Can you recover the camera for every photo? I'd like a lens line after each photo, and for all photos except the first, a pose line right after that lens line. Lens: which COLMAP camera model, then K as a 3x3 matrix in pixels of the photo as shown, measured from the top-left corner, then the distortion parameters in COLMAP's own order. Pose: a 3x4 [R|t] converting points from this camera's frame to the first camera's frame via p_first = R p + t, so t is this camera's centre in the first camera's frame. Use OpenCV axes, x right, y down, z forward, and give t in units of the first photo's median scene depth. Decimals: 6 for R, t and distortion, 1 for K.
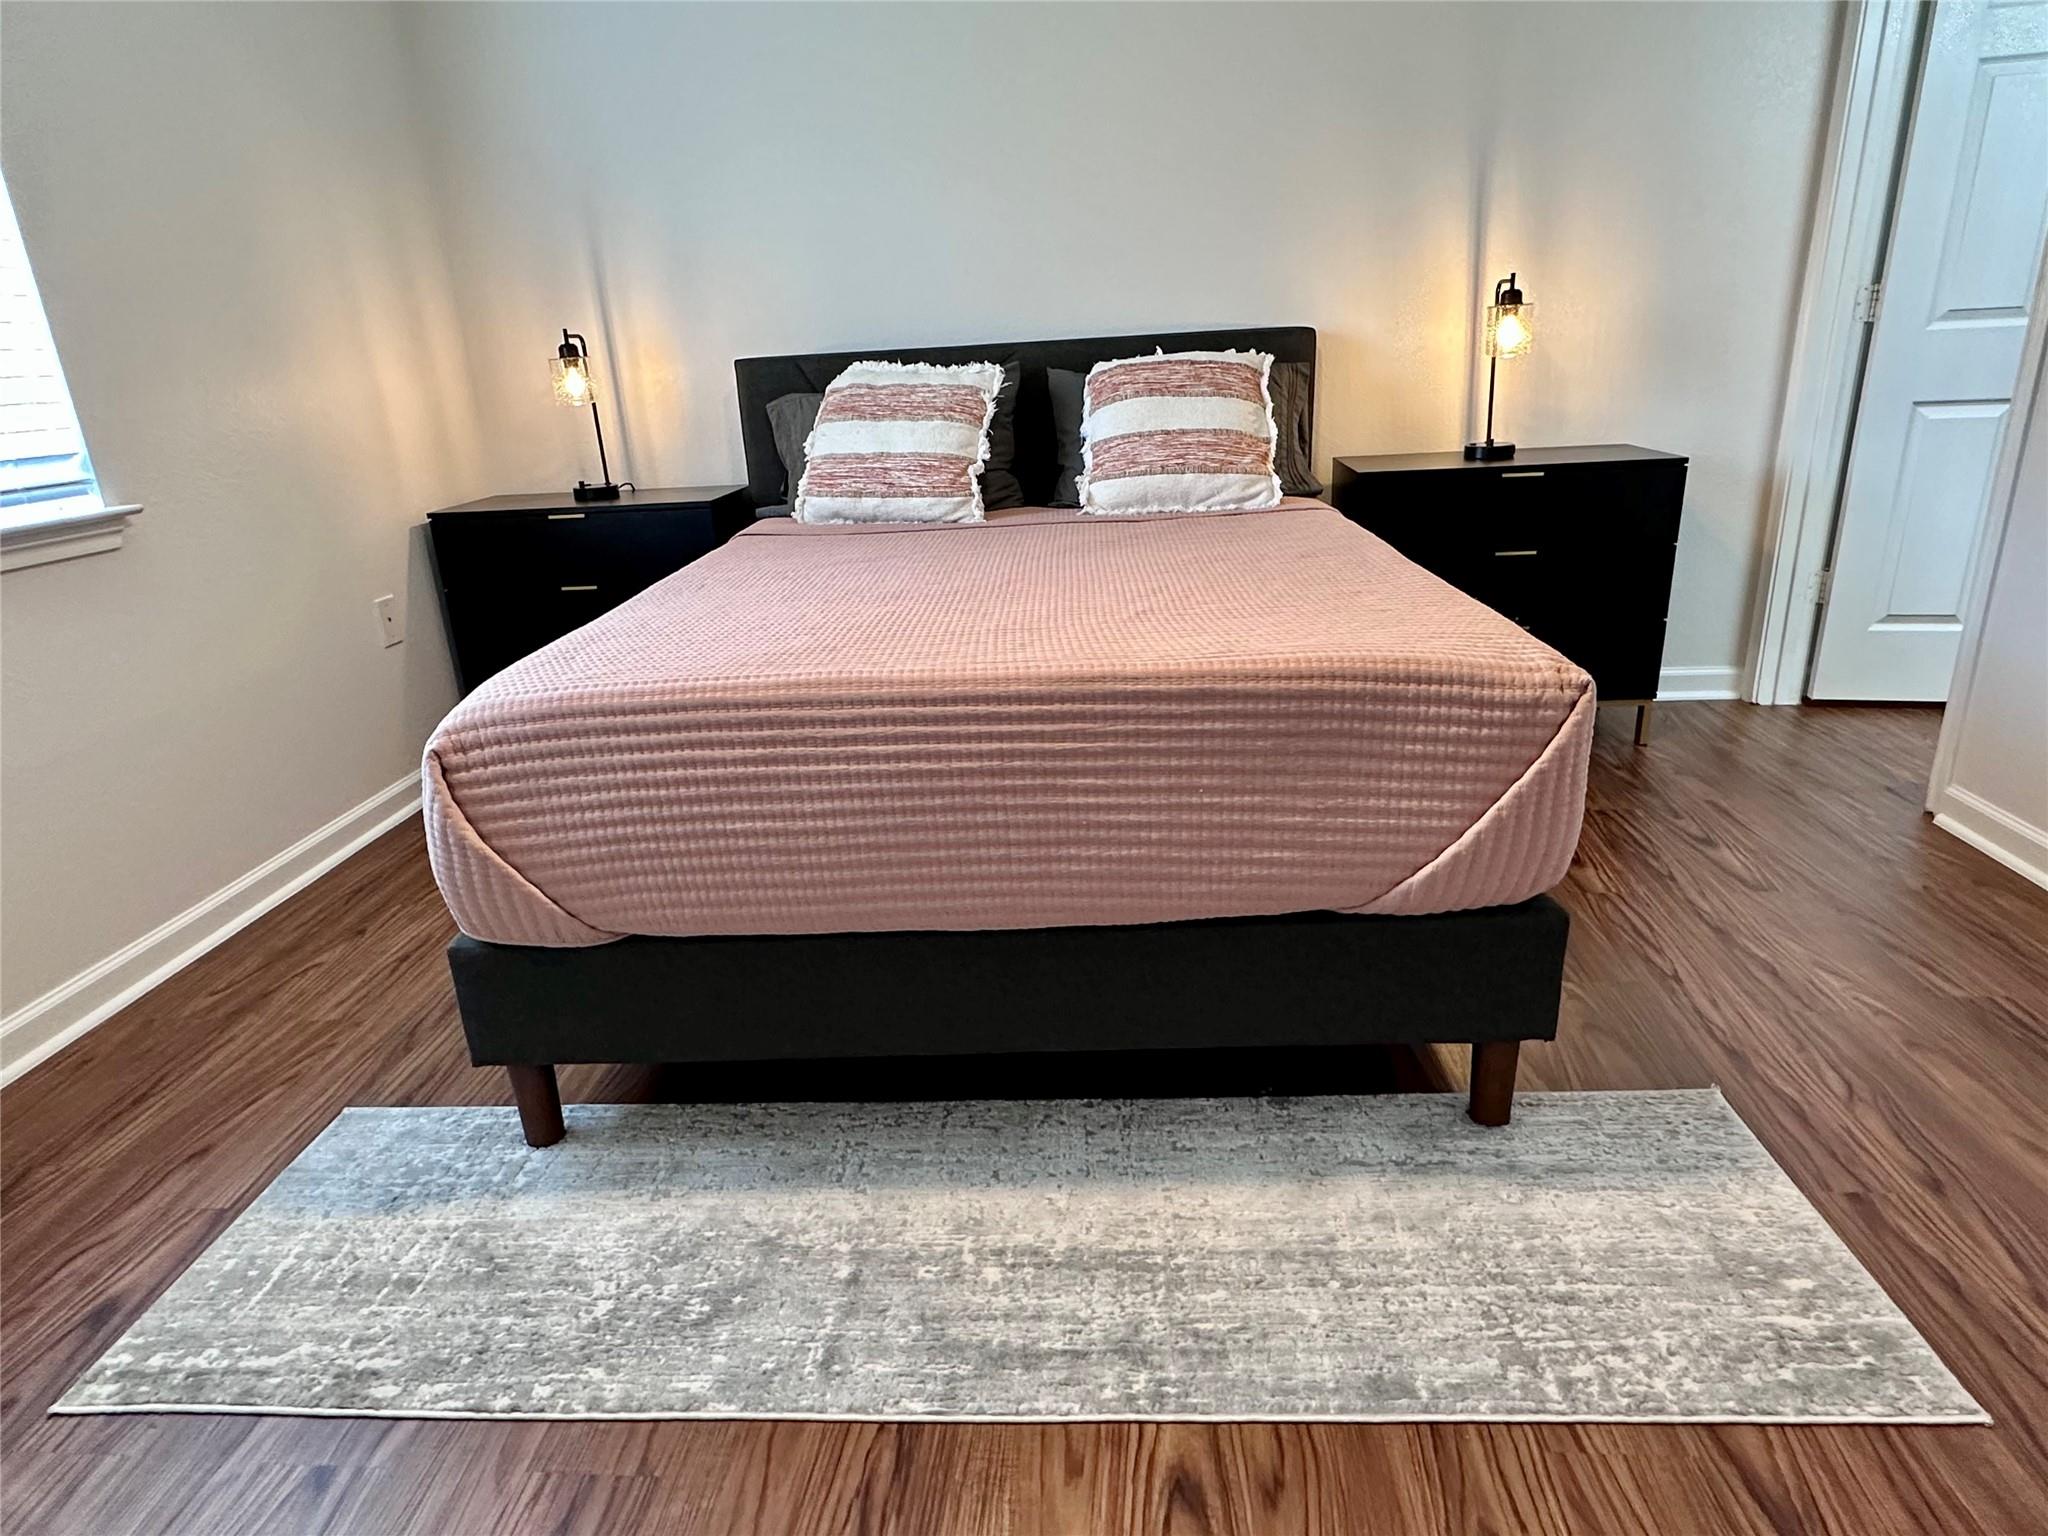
lens RADIAL K [[1218.1, 0, 1024.0], [0, 1218.1, 768.0], [0, 0, 1]] dist [-0.000599, 0.002258]
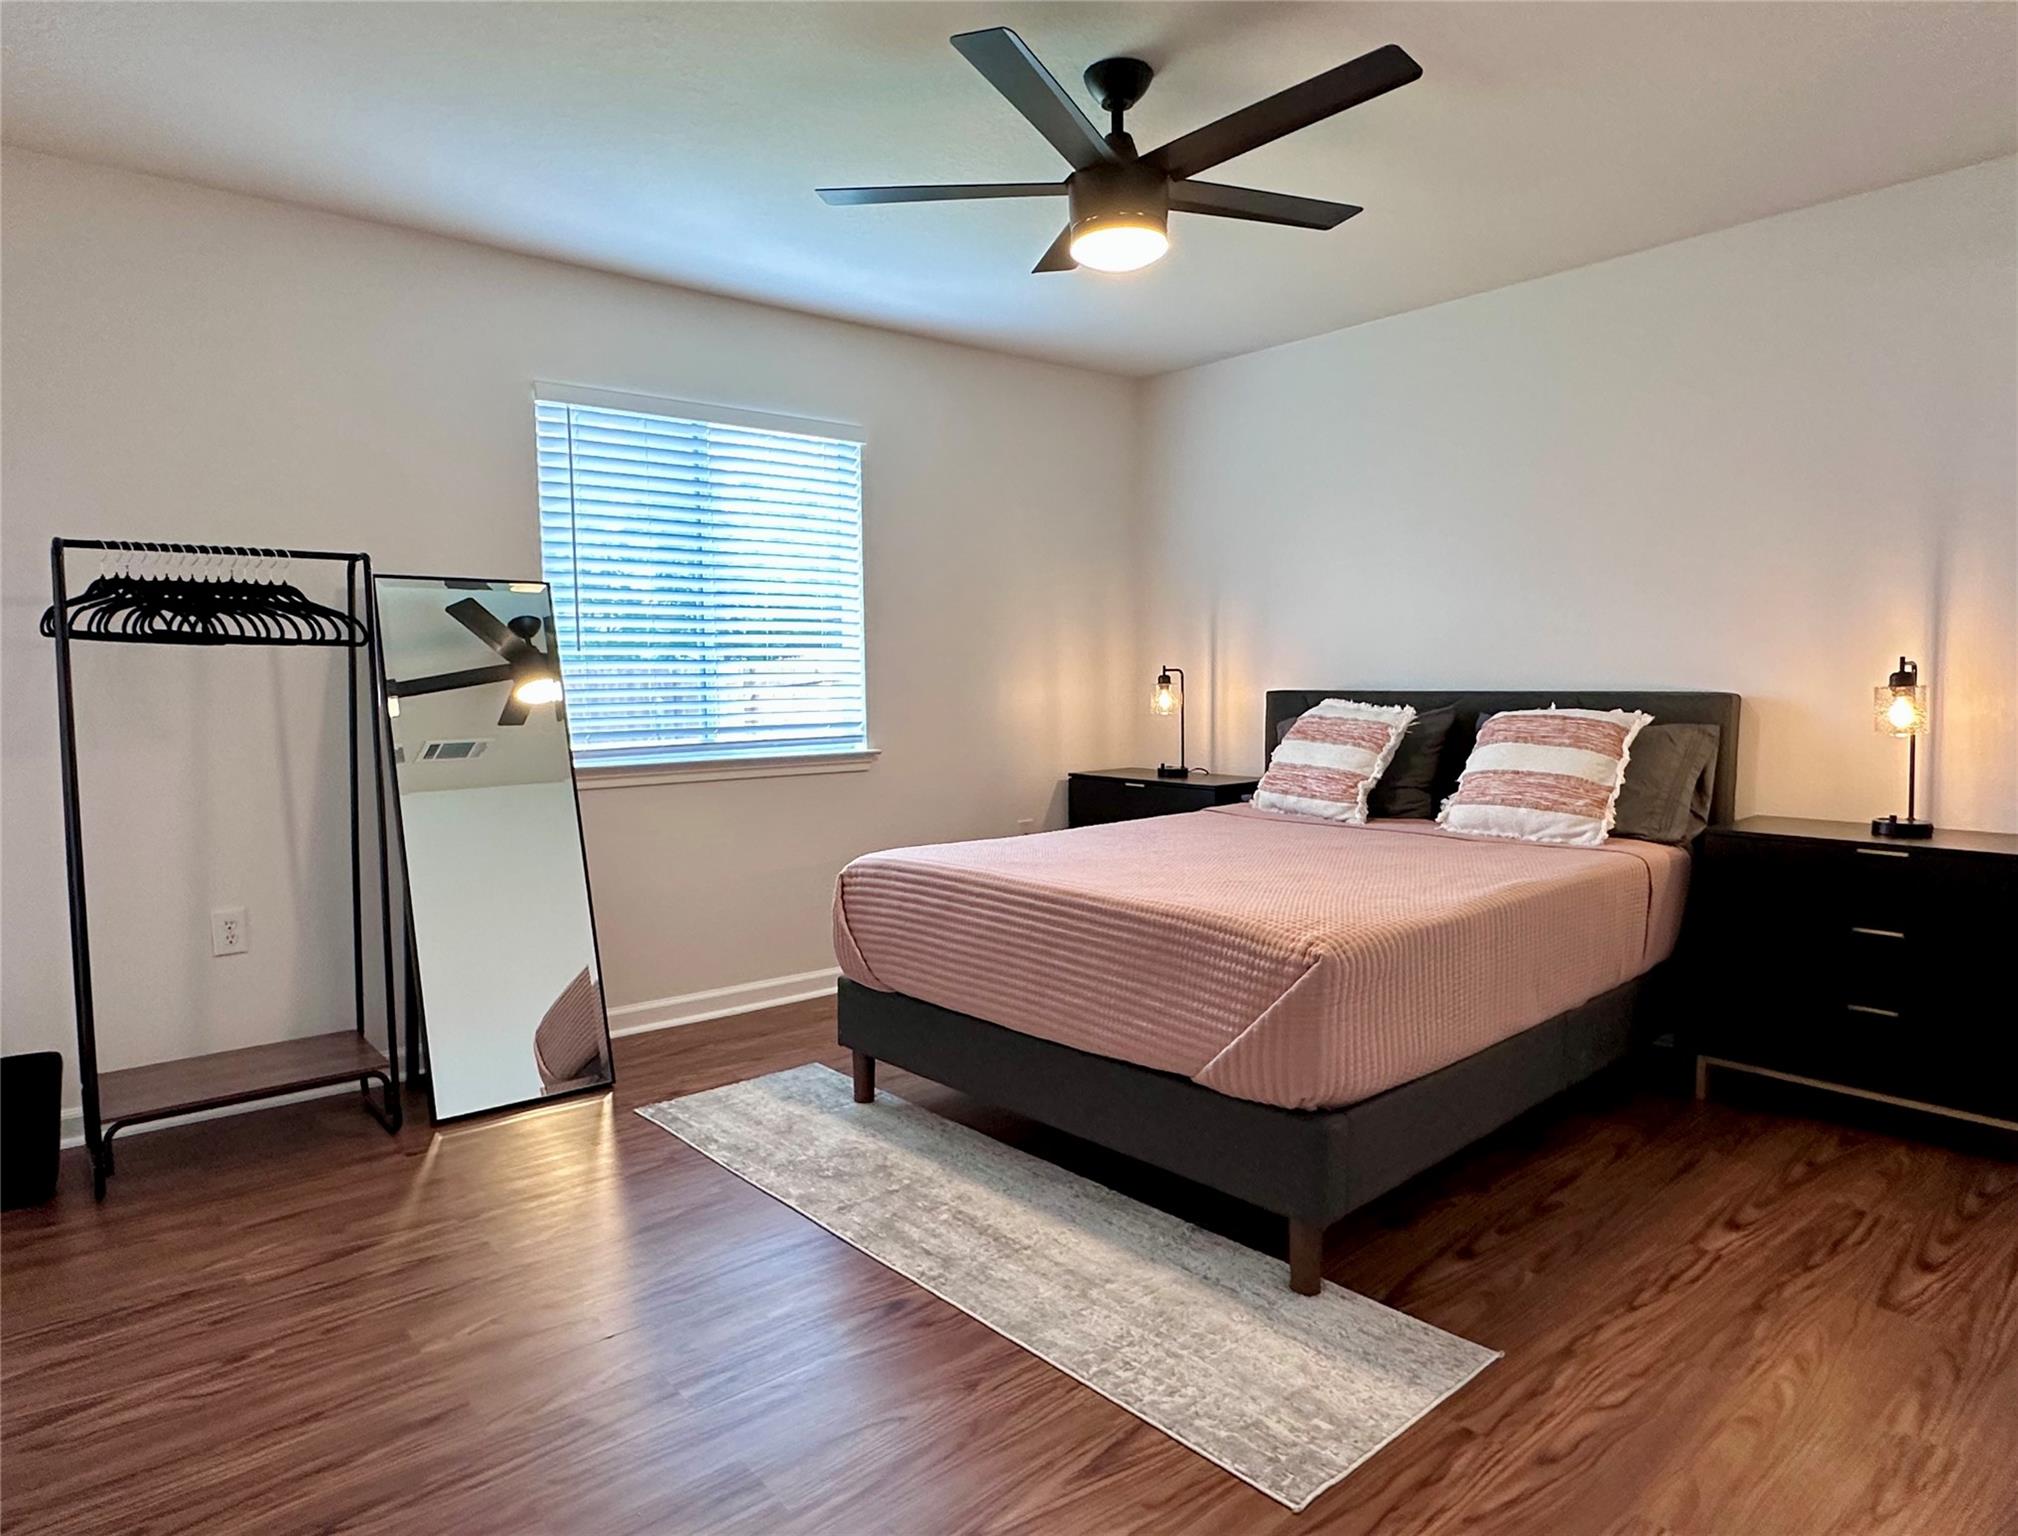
lens RADIAL K [[1233.9, 0, 1009.0], [0, 1233.9, 768.0], [0, 0, 1]] dist [0.004254, -0.000582]
pose [[0.702441, 0.102851, -0.704272, 0.984829], [-0.260962, 0.957811, -0.120406, -0.007788], [0.662175, 0.268366, 0.699645, -0.278069]]
